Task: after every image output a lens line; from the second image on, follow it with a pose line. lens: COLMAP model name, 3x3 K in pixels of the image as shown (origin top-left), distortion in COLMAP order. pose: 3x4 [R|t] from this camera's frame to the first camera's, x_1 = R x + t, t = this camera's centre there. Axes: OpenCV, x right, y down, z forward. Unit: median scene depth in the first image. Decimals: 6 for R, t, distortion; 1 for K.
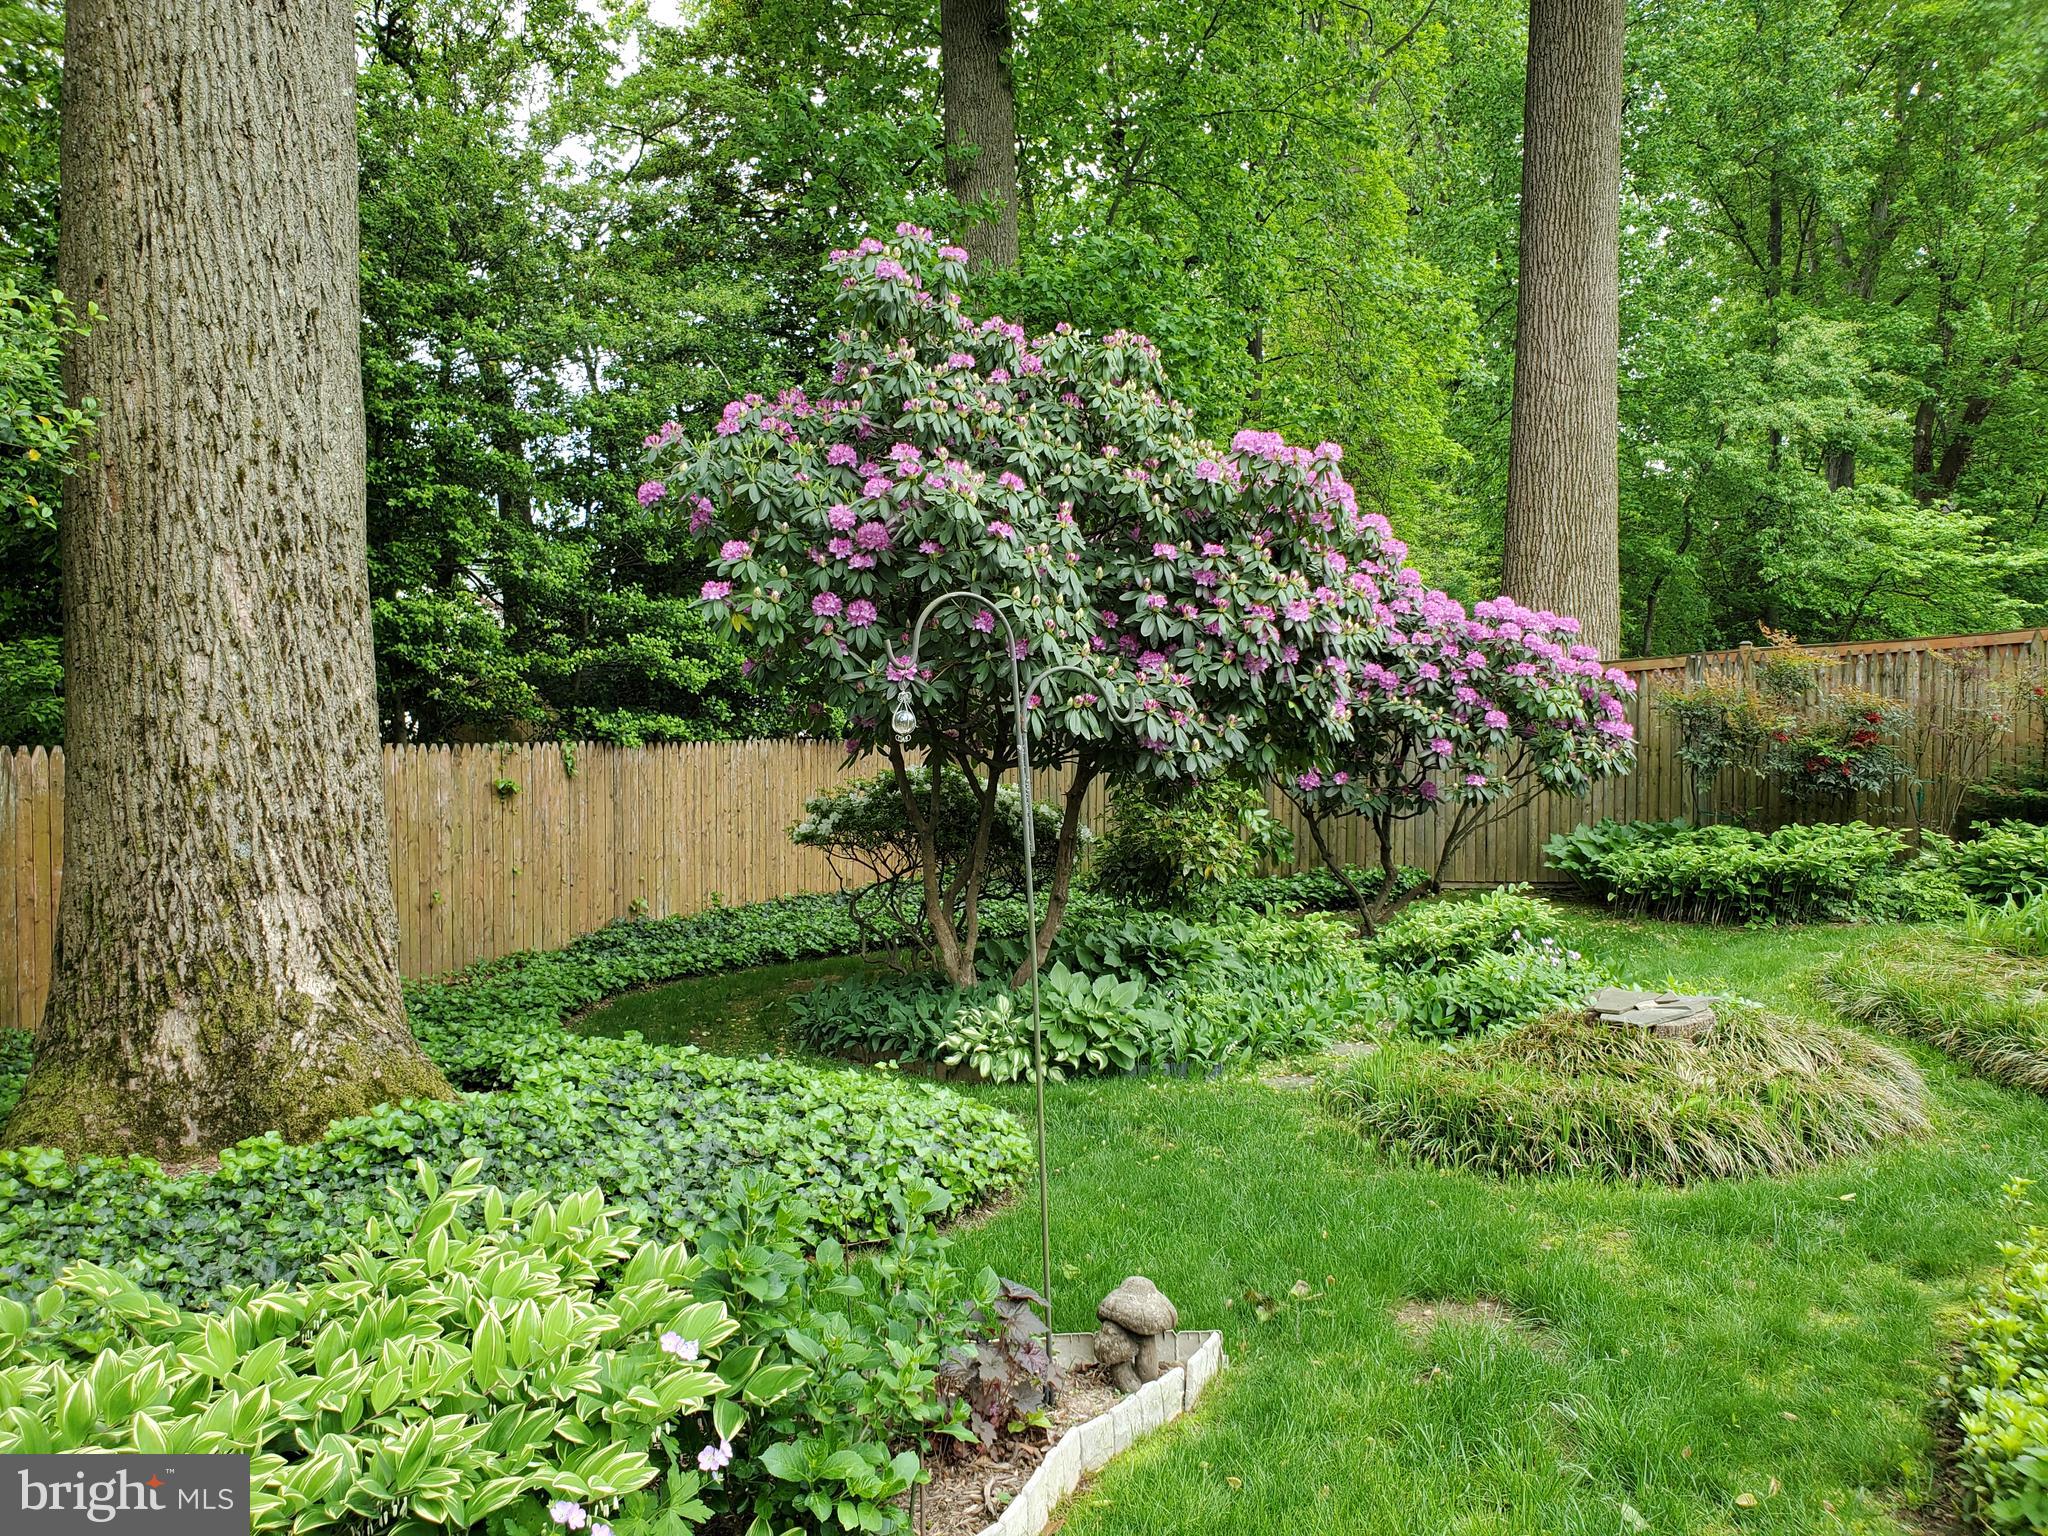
lens RADIAL K [[1607.1, 0, 1015.8], [0, 1607.1, 764.5], [0, 0, 1]] dist [0.056434, -0.013383]
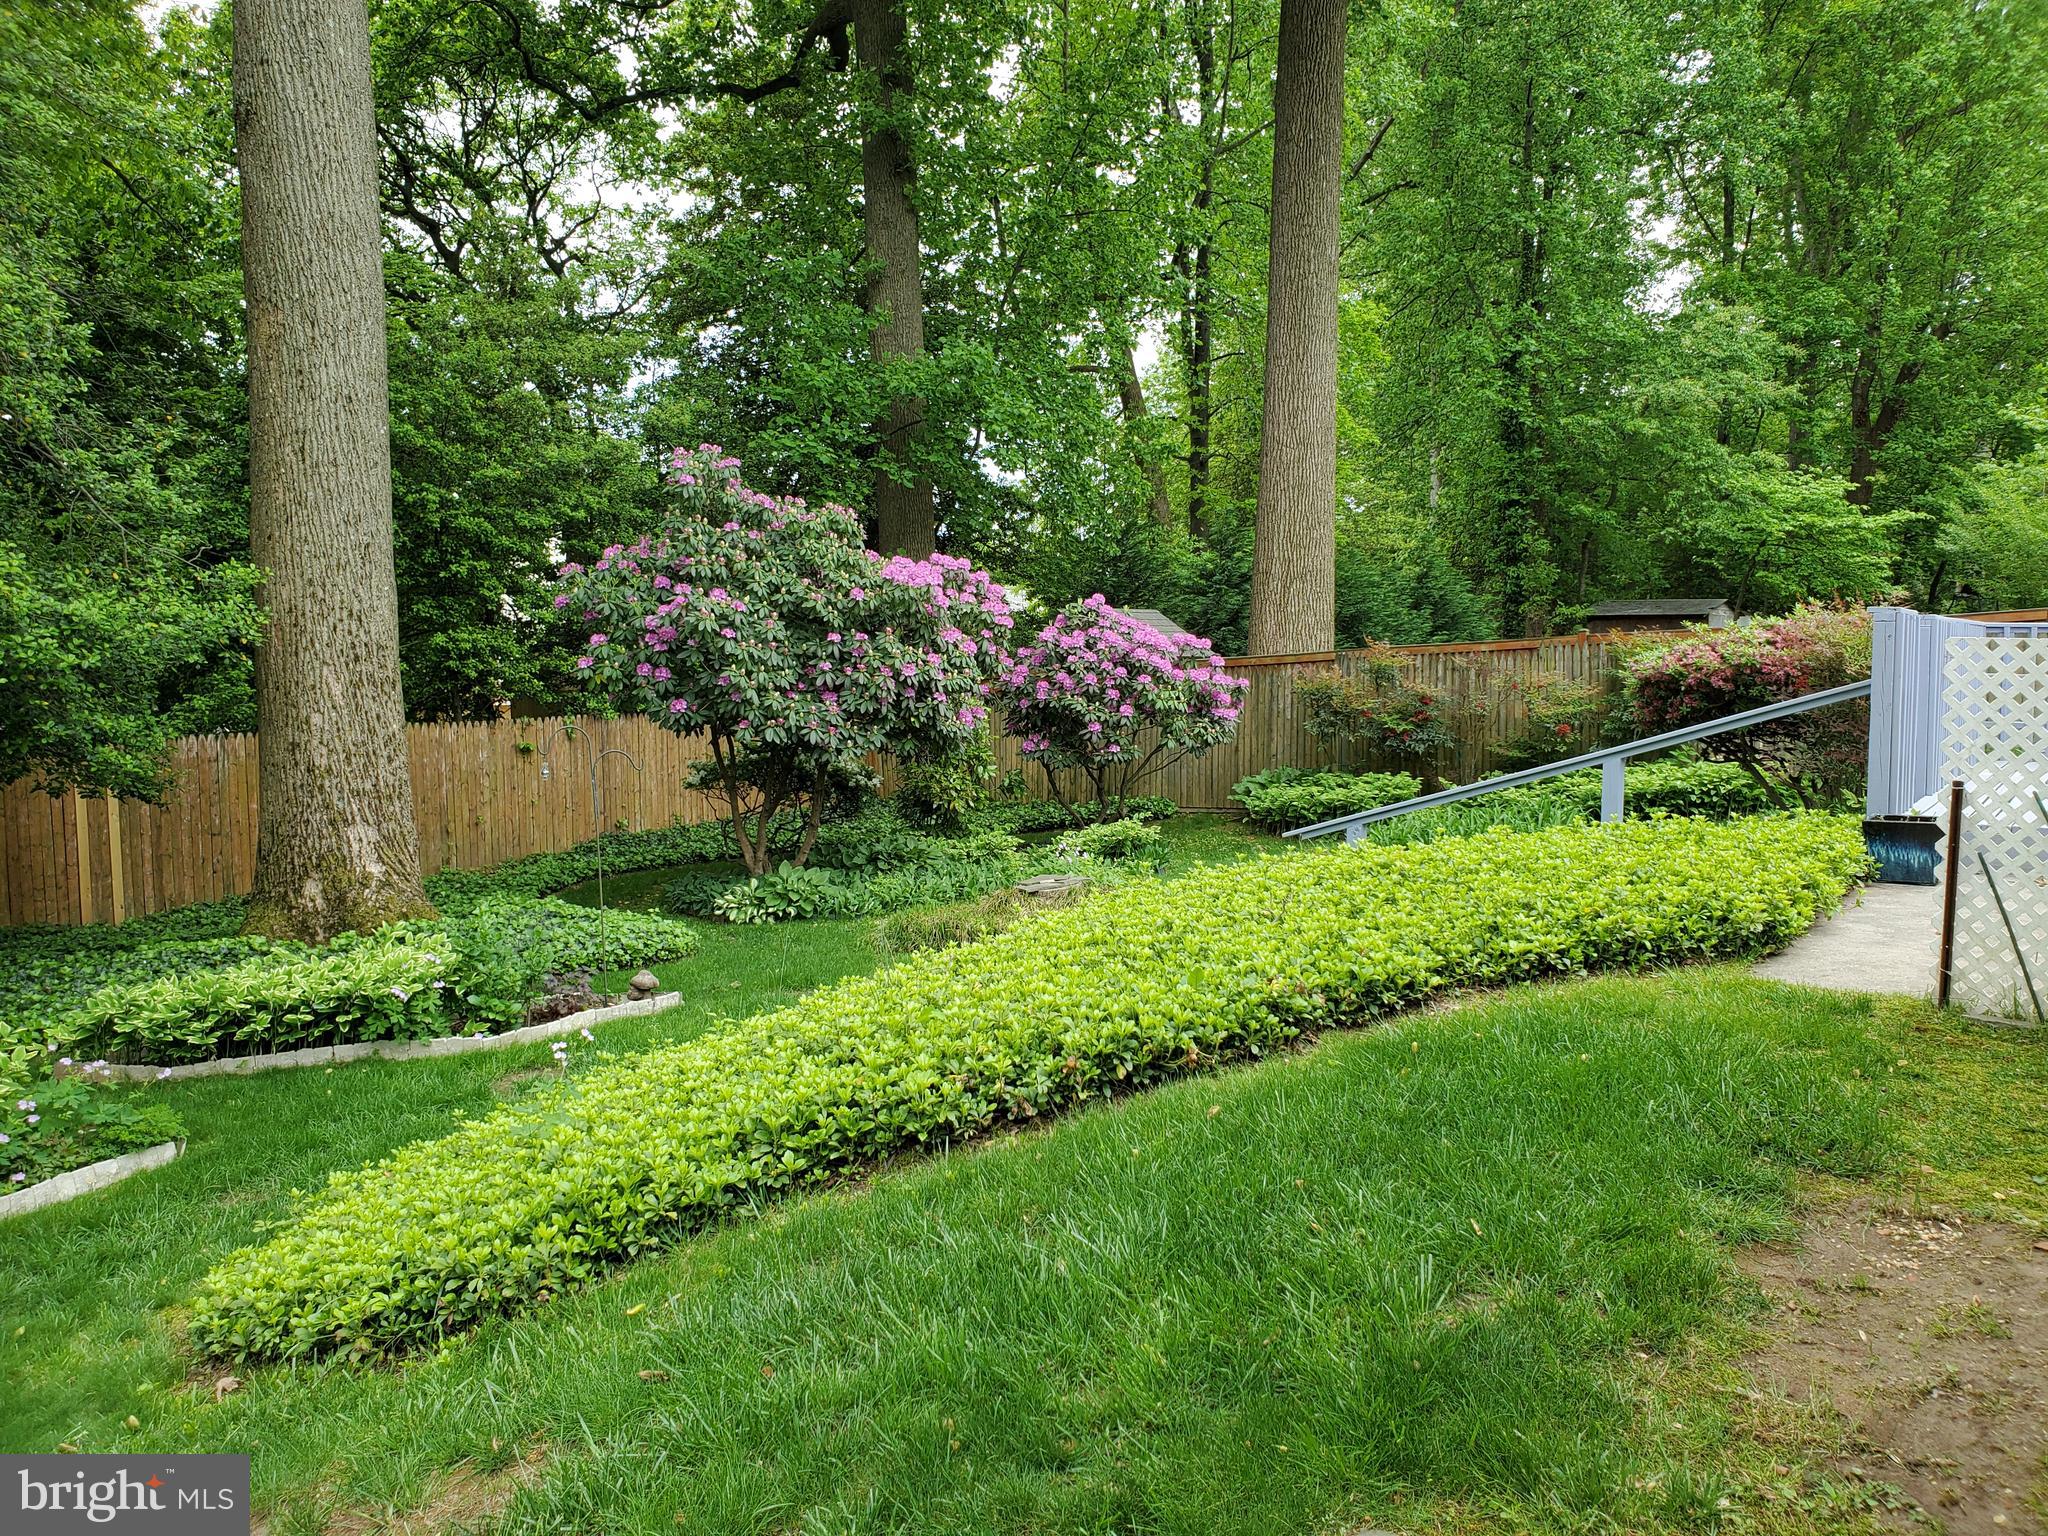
lens RADIAL K [[1607.1, 0, 1029.4], [0, 1607.1, 761.4], [0, 0, 1]] dist [0.056434, -0.013383]
pose [[0.997232, 0.002185, -0.074327, 0.459688], [0.001992, 0.998425, 0.056069, -0.095496], [0.074332, -0.056062, 0.995656, -0.824763]]
